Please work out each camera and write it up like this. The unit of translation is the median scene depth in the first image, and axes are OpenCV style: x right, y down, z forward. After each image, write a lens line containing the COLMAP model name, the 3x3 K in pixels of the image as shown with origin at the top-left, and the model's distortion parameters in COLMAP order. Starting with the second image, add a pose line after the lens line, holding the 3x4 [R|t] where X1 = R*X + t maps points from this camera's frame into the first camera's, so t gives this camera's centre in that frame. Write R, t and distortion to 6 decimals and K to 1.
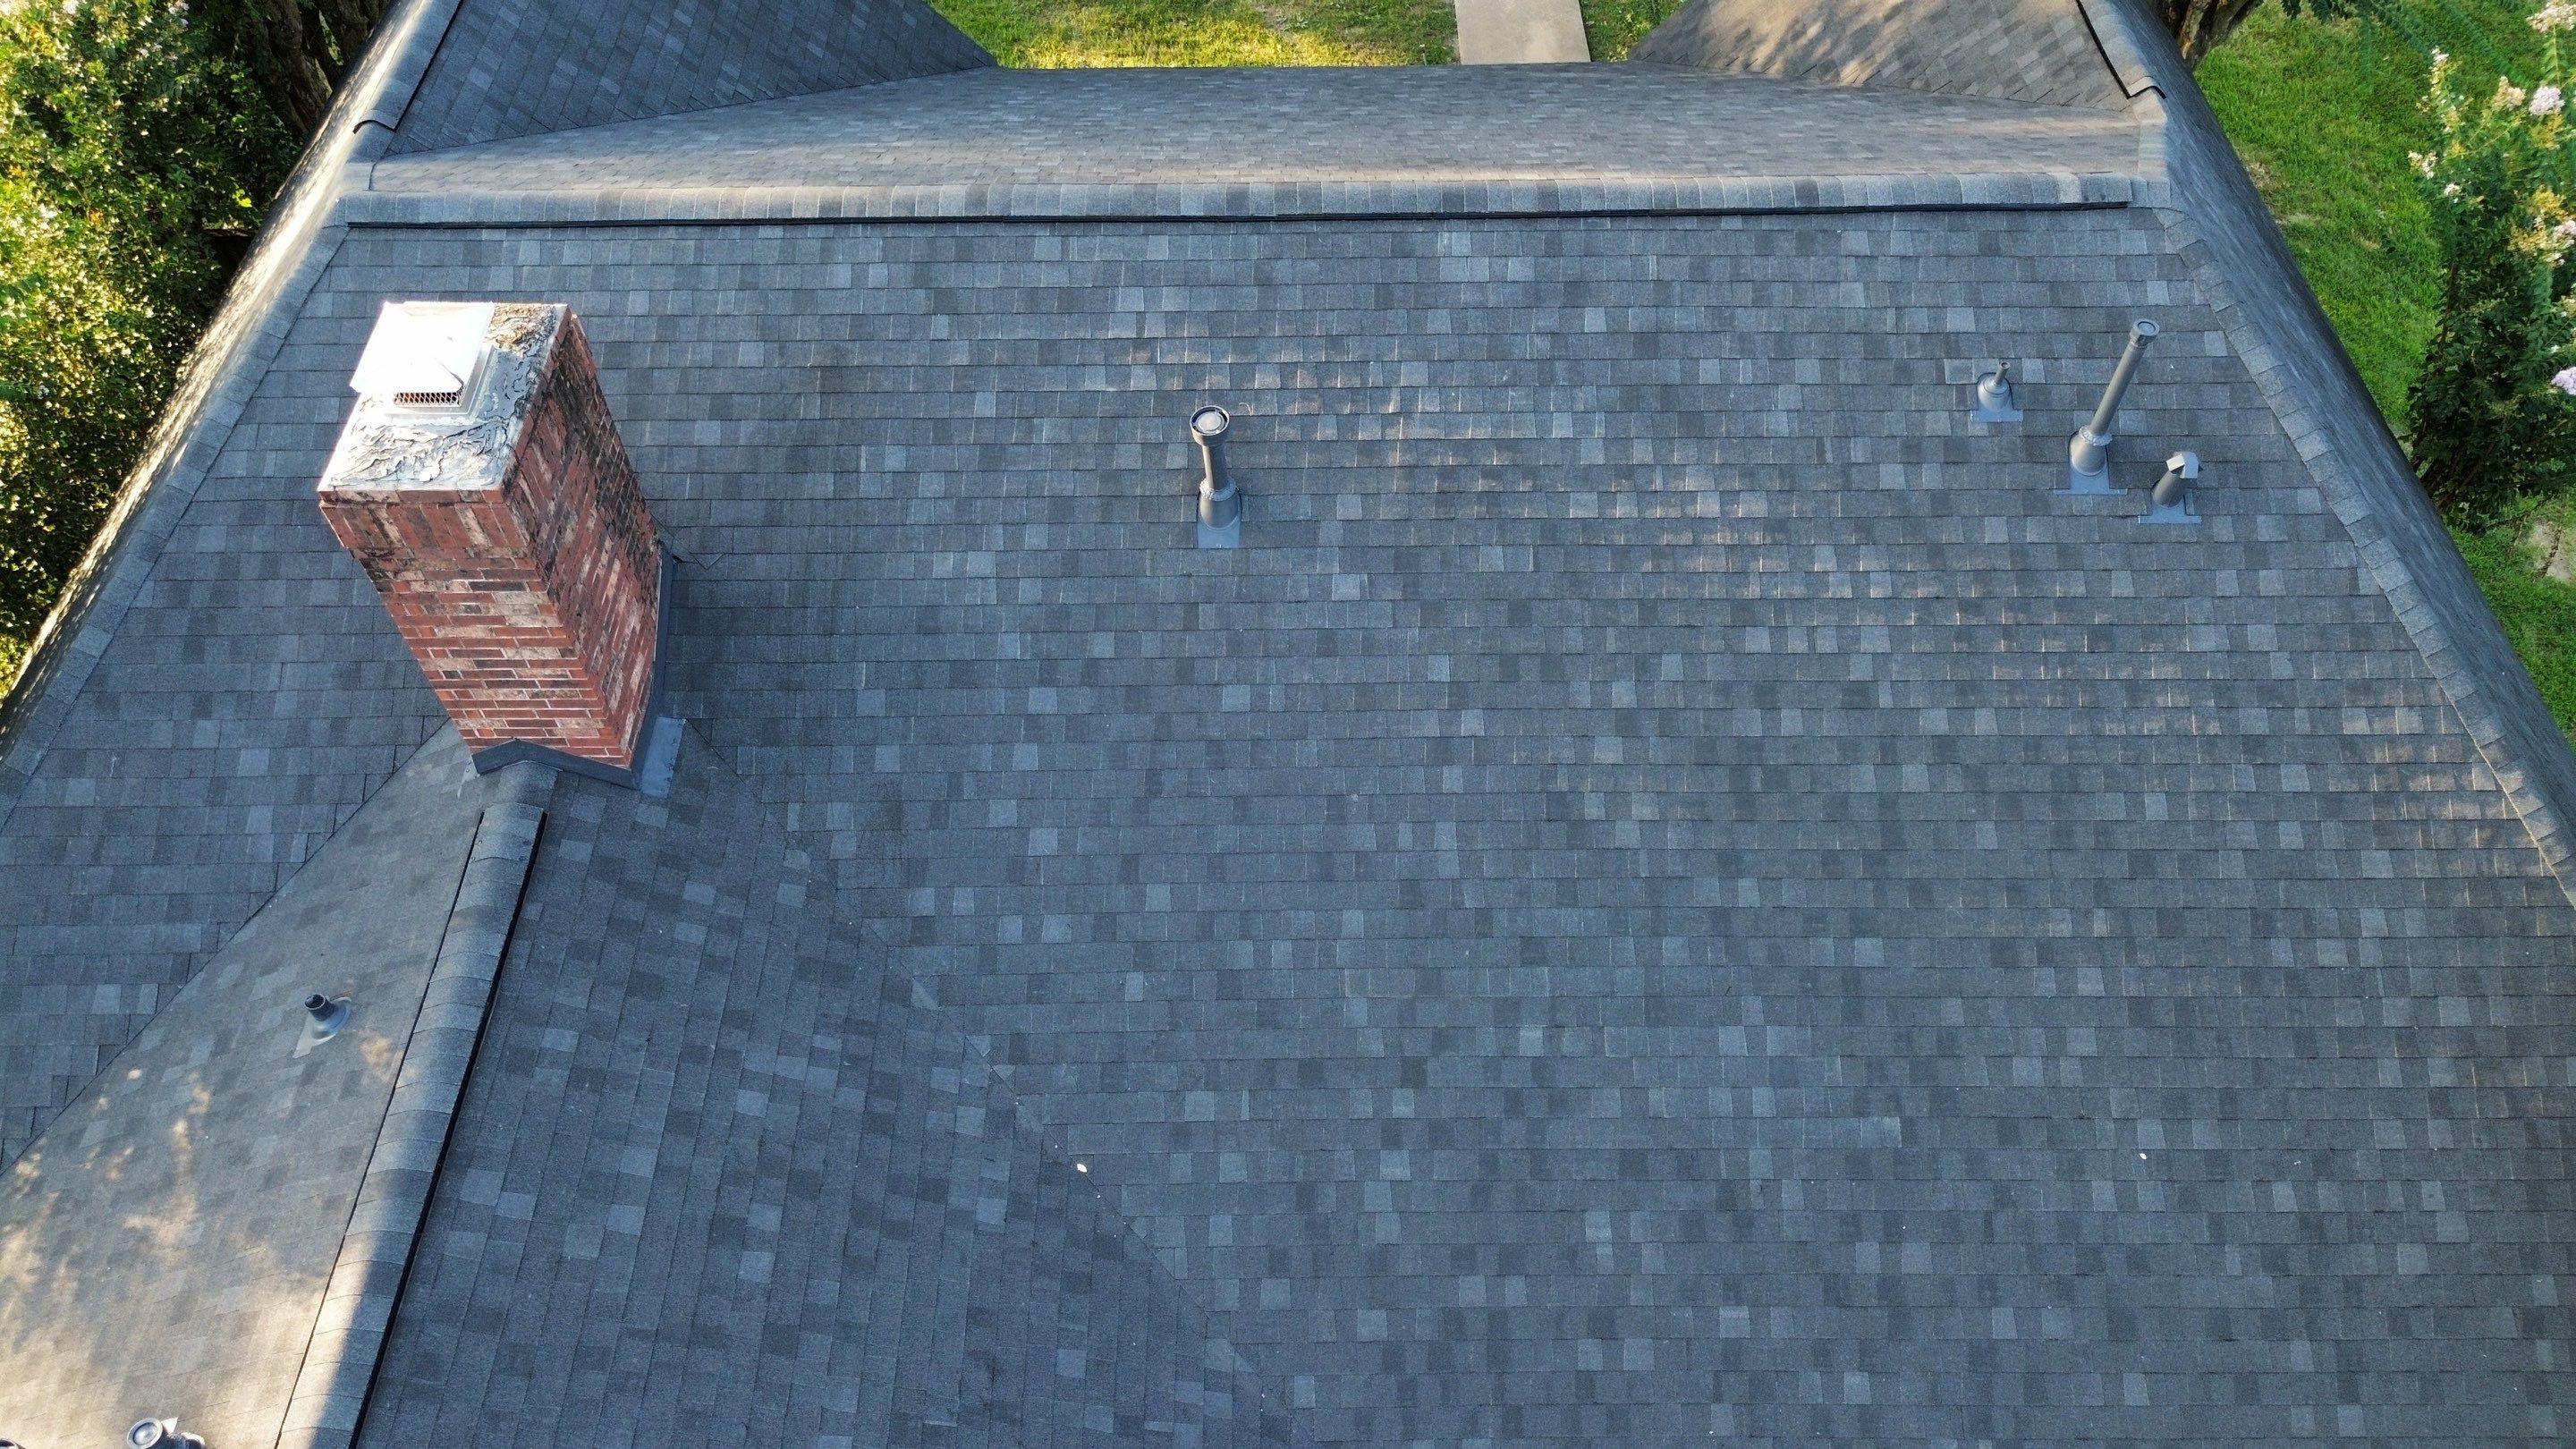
lens RADIAL K [[1830.9, 0, 1293.5], [0, 1830.9, 728.8], [0, 0, 1]] dist [0.072432, -0.071077]
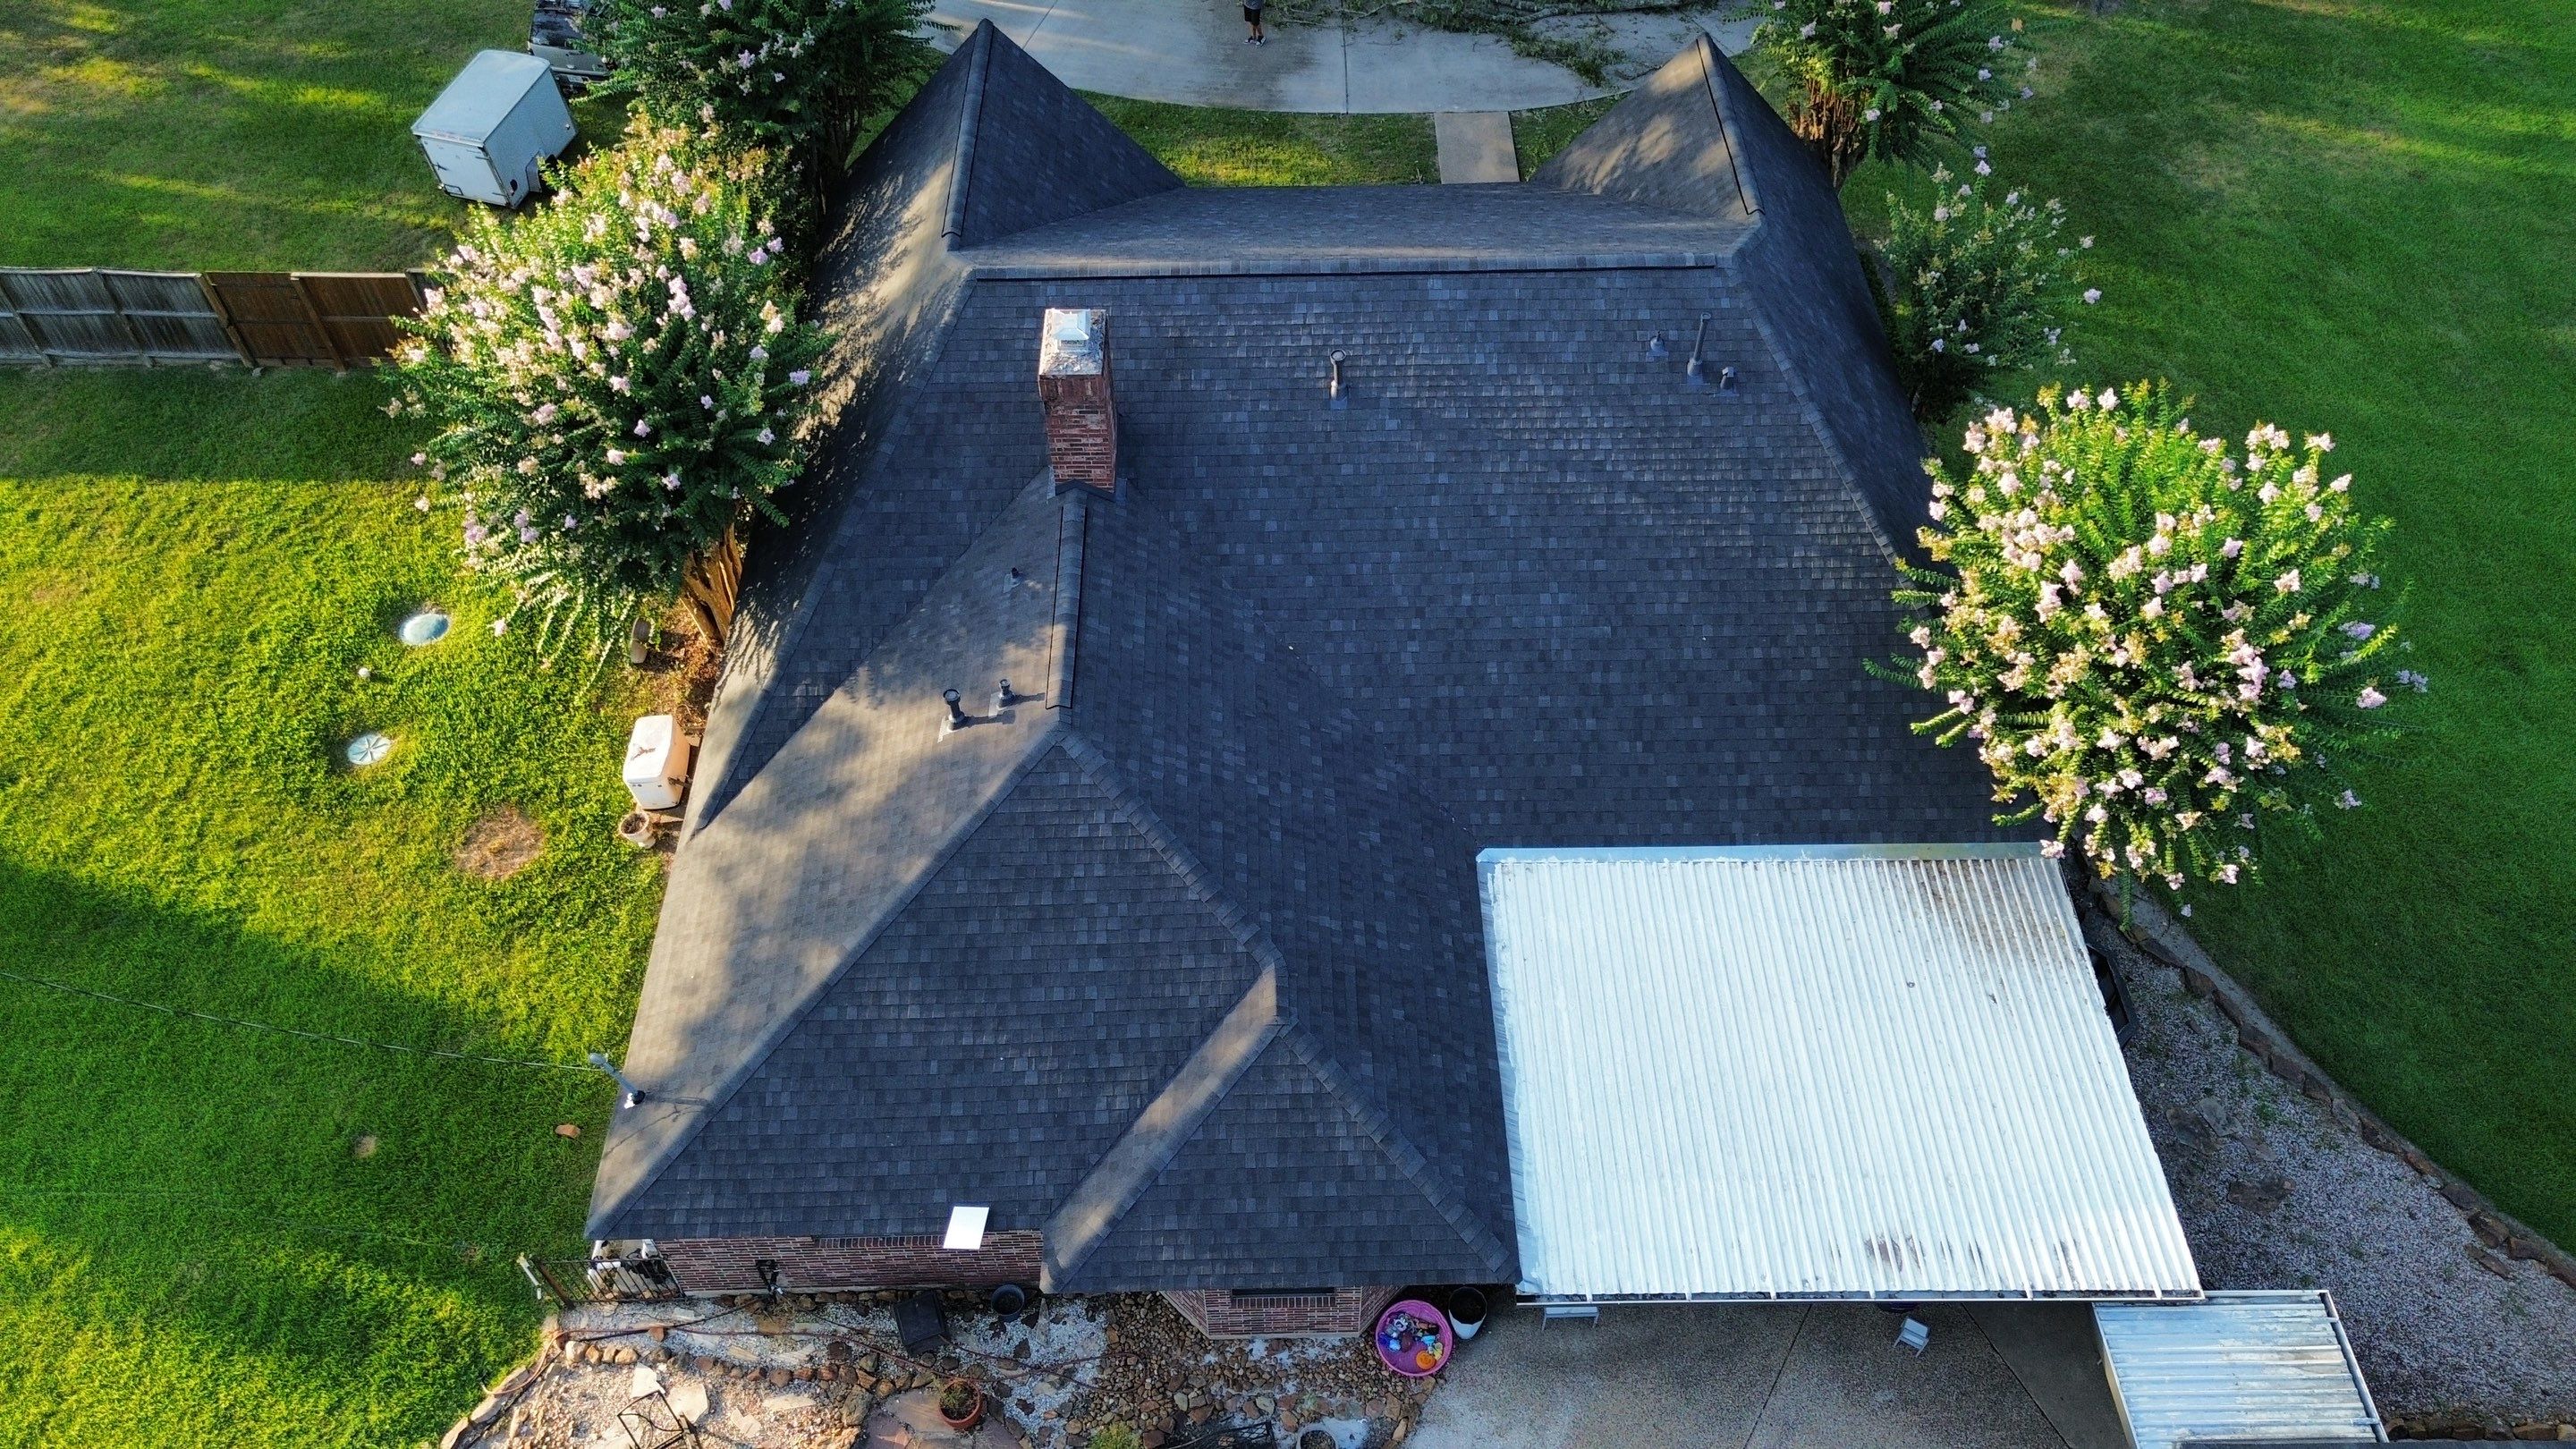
lens RADIAL K [[1819.4, 0, 1280.8], [0, 1819.4, 740.2], [0, 0, 1]] dist [0.121242, -0.171994]
pose [[0.999981, -0.005371, 0.002931, -0.131077], [0.005403, 0.999925, -0.010997, 0.377585], [-0.002871, 0.011012, 0.999935, -1.464983]]
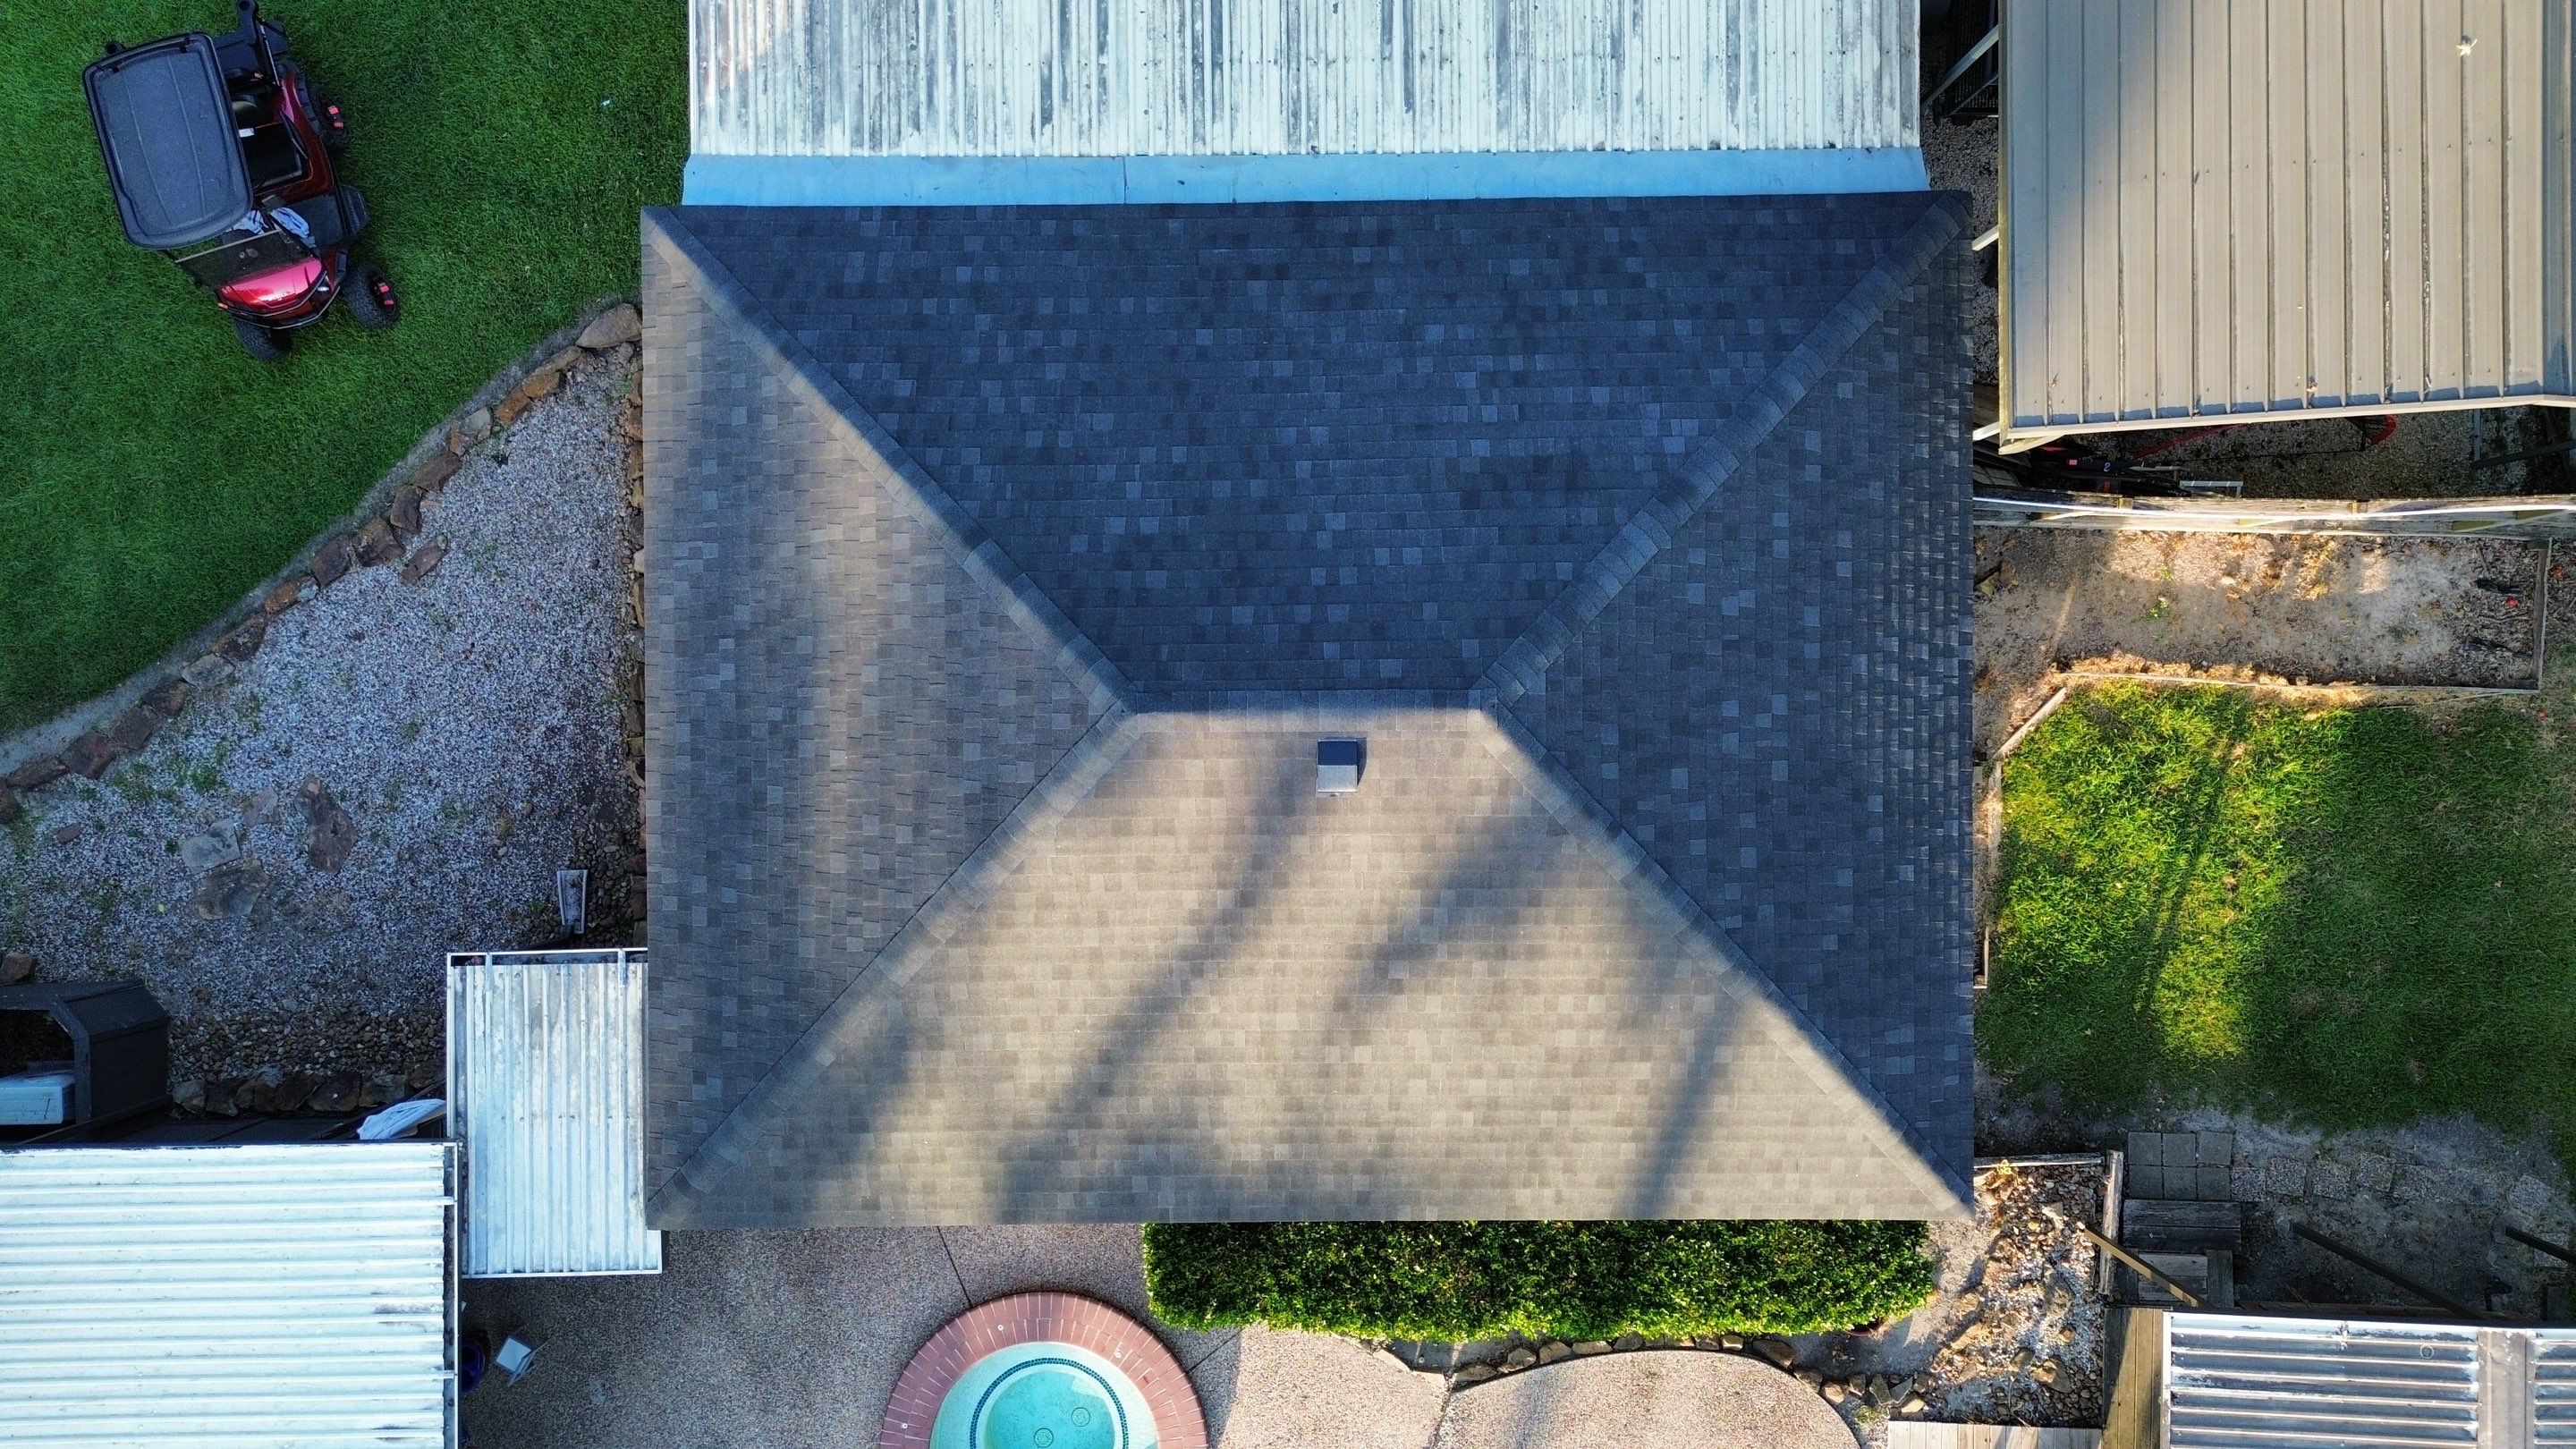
lens RADIAL K [[1830.9, 0, 1293.5], [0, 1830.9, 728.8], [0, 0, 1]] dist [0.072432, -0.071077]
pose [[-0.002922, -0.999993, 0.002420, 1.199584], [0.788753, -0.000817, 0.614710, 0.576454], [-0.614704, 0.003705, 0.788749, -1.053786]]
